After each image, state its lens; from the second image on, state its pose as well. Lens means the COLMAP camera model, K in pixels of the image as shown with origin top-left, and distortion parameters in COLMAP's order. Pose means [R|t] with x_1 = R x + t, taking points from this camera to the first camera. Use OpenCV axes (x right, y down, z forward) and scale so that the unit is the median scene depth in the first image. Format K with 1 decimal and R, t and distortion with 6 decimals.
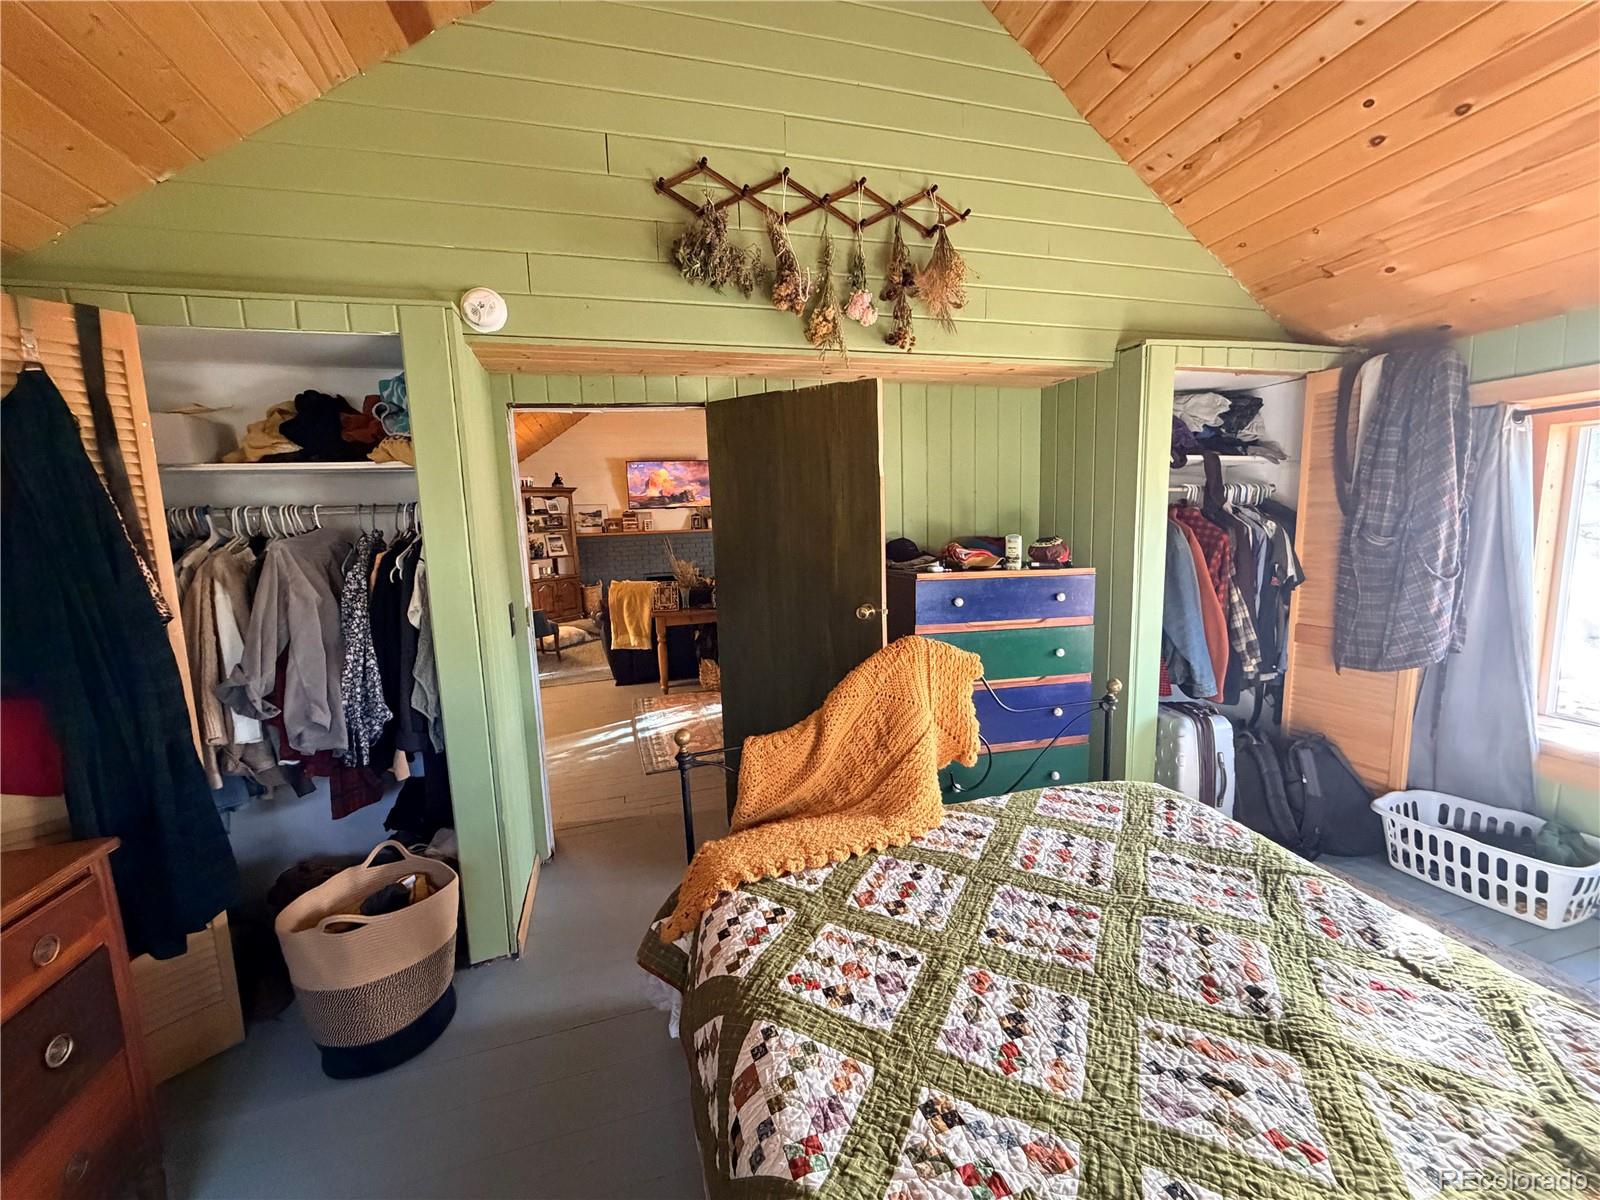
lens RADIAL K [[636.0, 0, 797.2], [0, 636.0, 597.1], [0, 0, 1]] dist [0.000238, 0.000078]
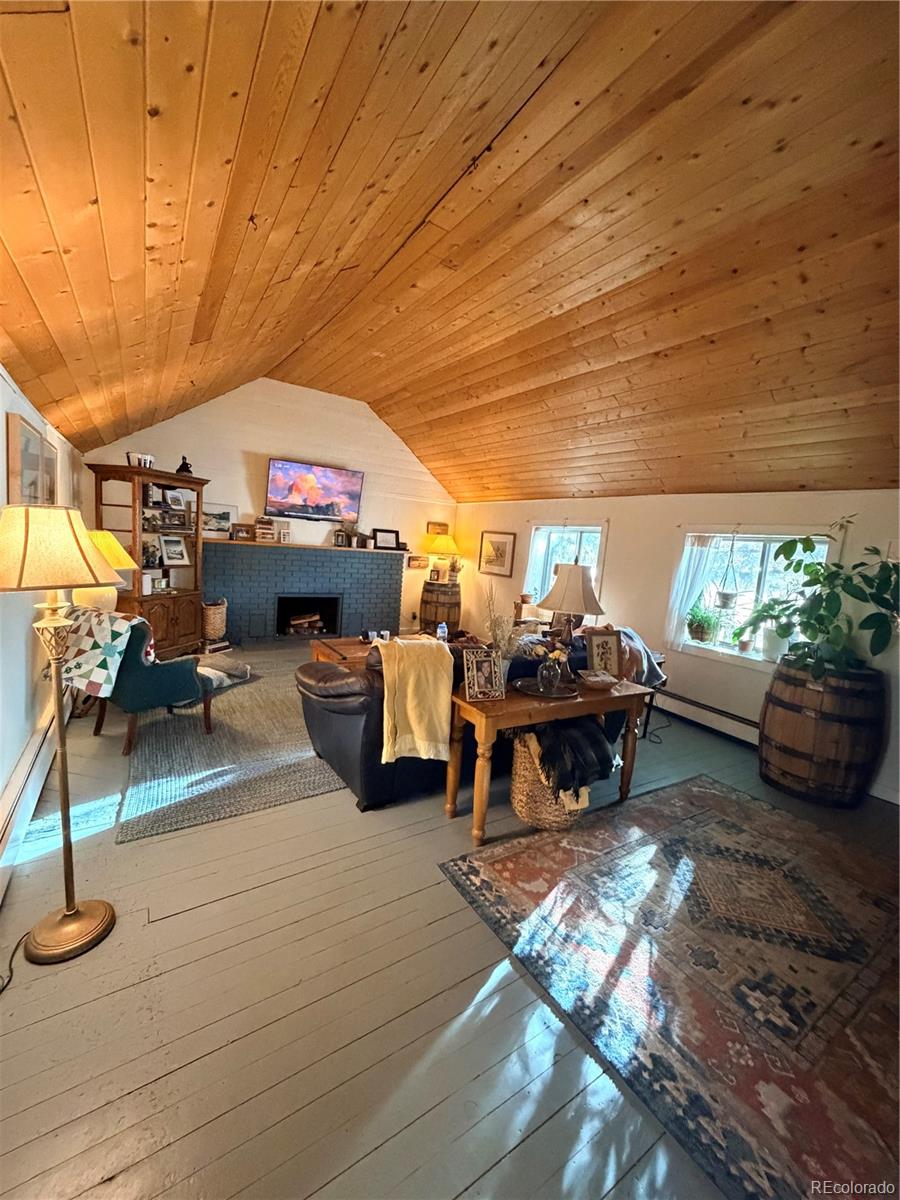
lens RADIAL K [[477.0, 0, 453.0], [0, 477.0, 598.8], [0, 0, 1]] dist [0.000238, 0.000078]
pose [[0.951901, 0.072901, 0.297606, -0.224989], [-0.070385, 0.997336, -0.019179, -0.036429], [-0.298211, -0.002690, 0.954496, 0.351065]]
